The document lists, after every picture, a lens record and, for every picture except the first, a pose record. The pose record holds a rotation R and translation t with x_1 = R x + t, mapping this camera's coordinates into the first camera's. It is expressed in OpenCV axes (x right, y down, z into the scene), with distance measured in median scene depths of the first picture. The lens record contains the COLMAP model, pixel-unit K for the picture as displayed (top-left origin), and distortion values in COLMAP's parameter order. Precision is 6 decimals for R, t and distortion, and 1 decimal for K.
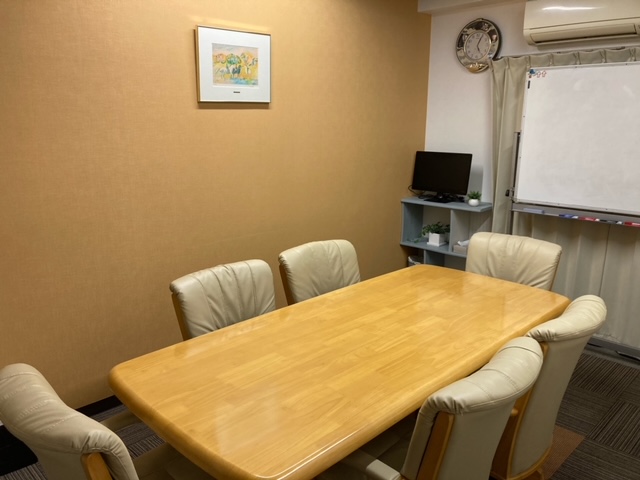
lens RADIAL K [[525.3, 0, 317.2], [0, 525.3, 234.9], [0, 0, 1]] dist [0.047308, -0.052267]
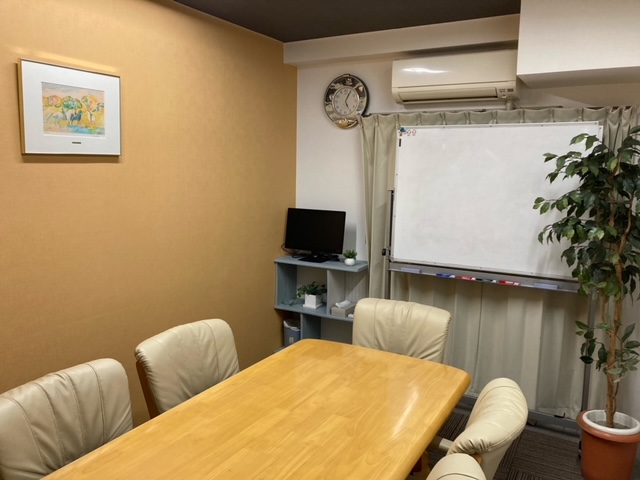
lens RADIAL K [[525.3, 0, 317.2], [0, 525.3, 234.9], [0, 0, 1]] dist [0.047308, -0.052267]
pose [[0.963677, -0.020829, 0.266258, -0.016255], [0.043720, 0.995808, -0.080337, -0.049360], [-0.263468, 0.089060, 0.960548, 0.138289]]
